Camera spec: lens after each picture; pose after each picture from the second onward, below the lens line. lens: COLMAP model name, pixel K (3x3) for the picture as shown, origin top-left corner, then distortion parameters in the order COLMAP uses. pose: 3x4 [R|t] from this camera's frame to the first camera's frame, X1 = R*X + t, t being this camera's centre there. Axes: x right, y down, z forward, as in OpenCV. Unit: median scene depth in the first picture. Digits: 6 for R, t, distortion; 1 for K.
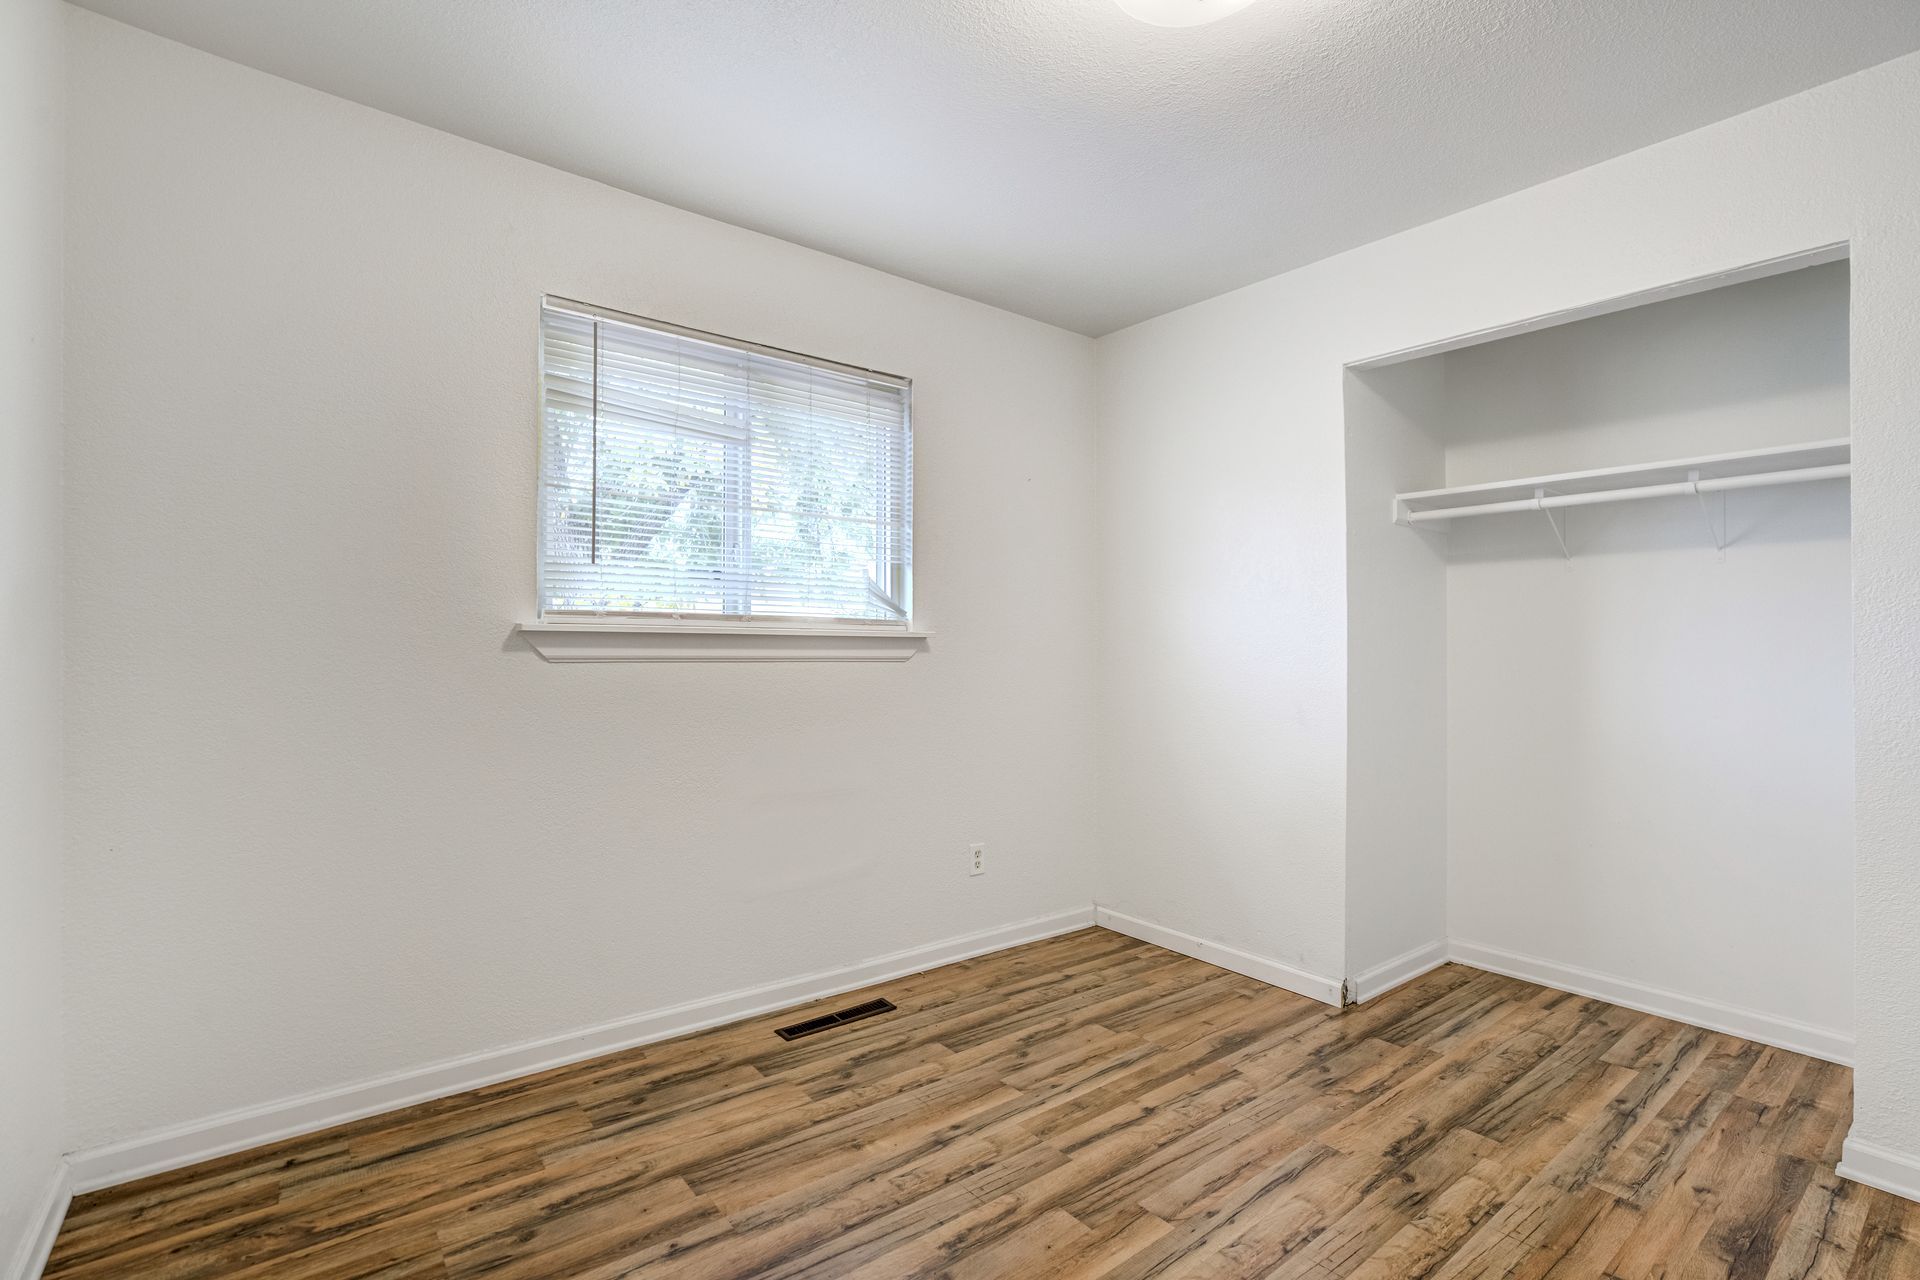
lens RADIAL K [[899.1, 0, 960.5], [0, 899.1, 647.6], [0, 0, 1]] dist [-0.049863, 0.022900]
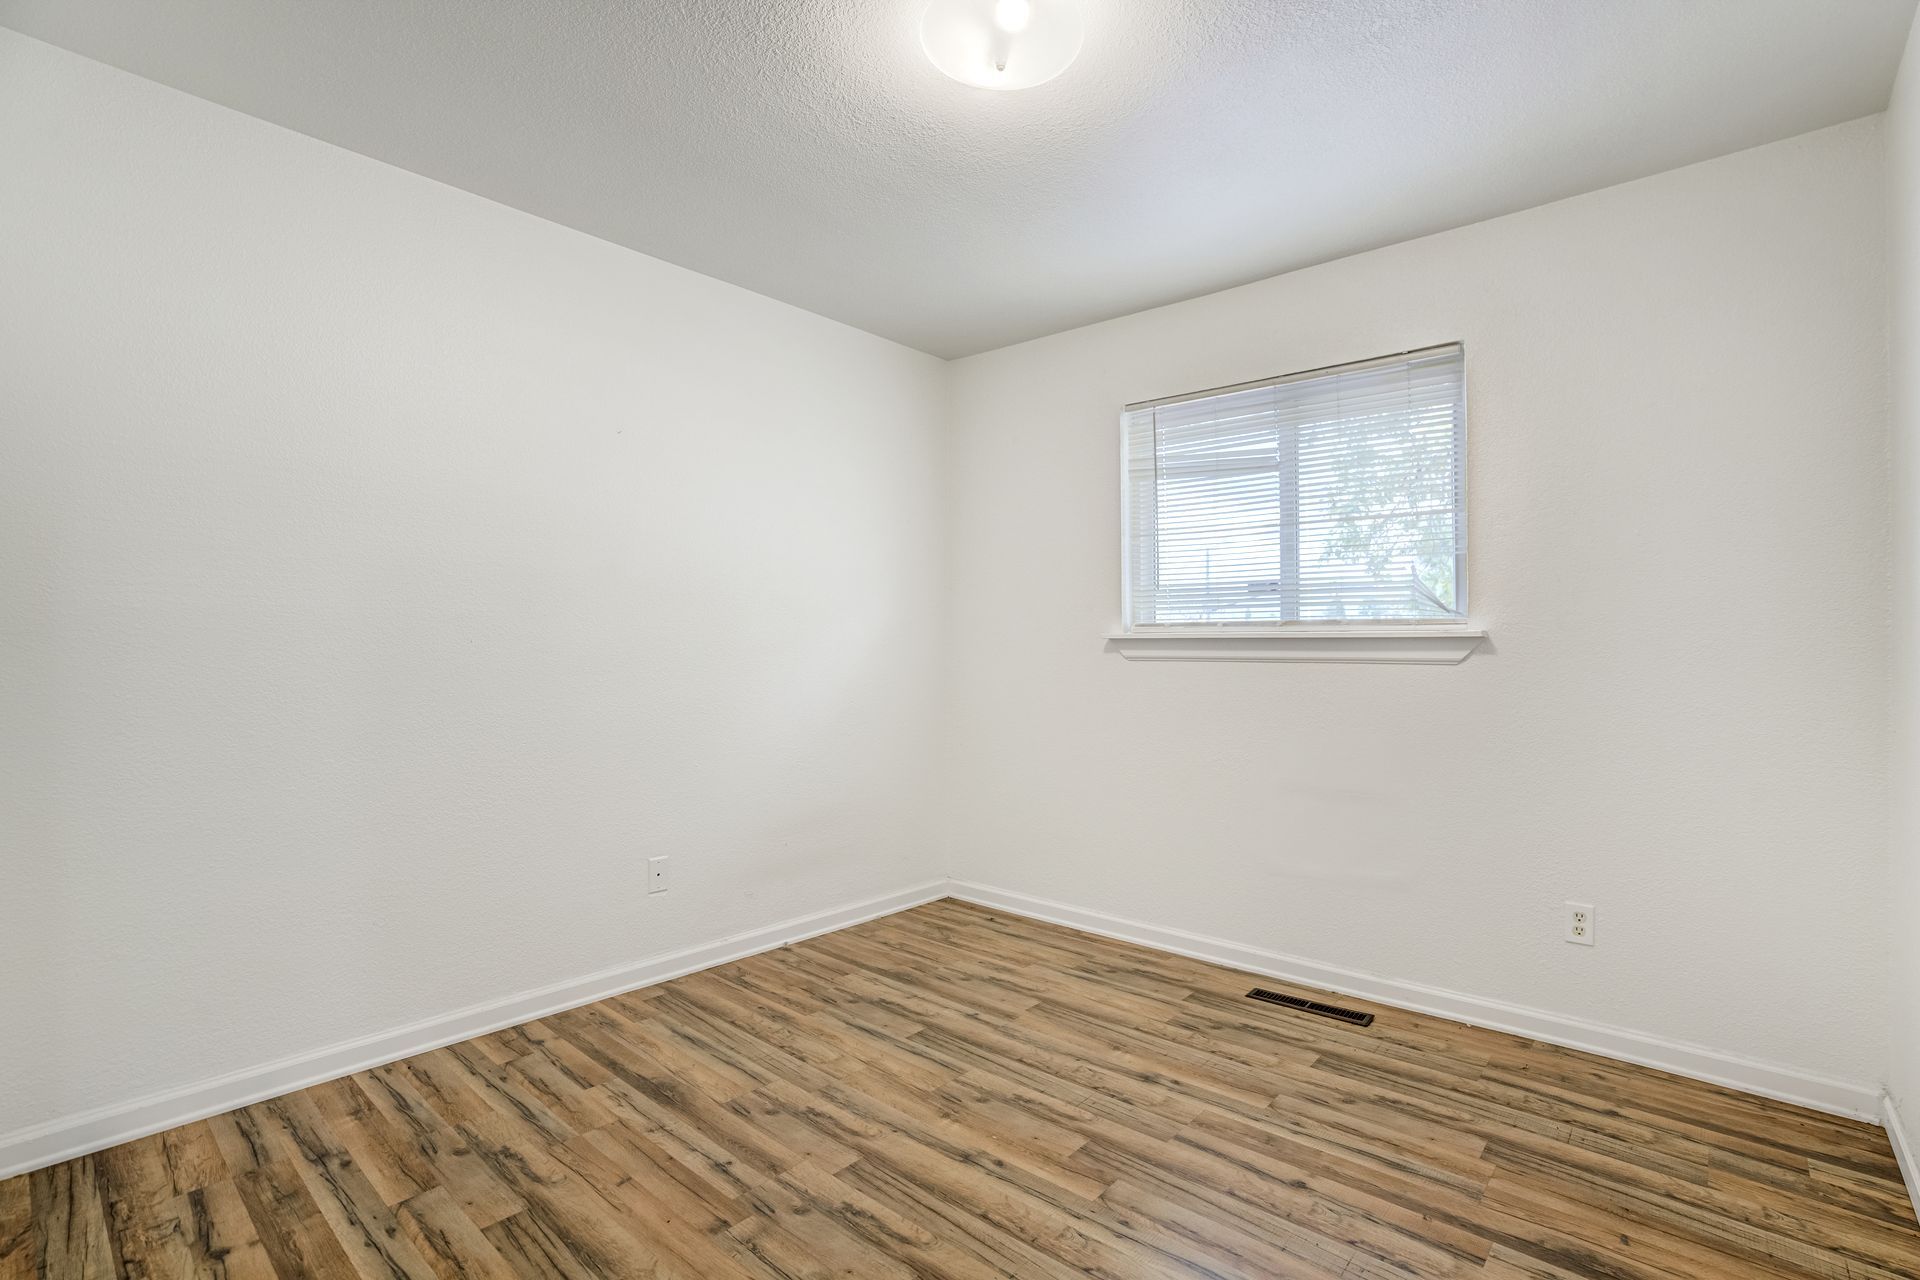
lens RADIAL K [[868.6, 0, 968.8], [0, 868.6, 639.5], [0, 0, 1]] dist [-0.057169, 0.019391]
pose [[0.182846, -0.017369, -0.982988, 0.882486], [-0.001304, 0.999839, -0.017910, 0.008274], [0.983141, 0.004557, 0.182794, 0.485550]]
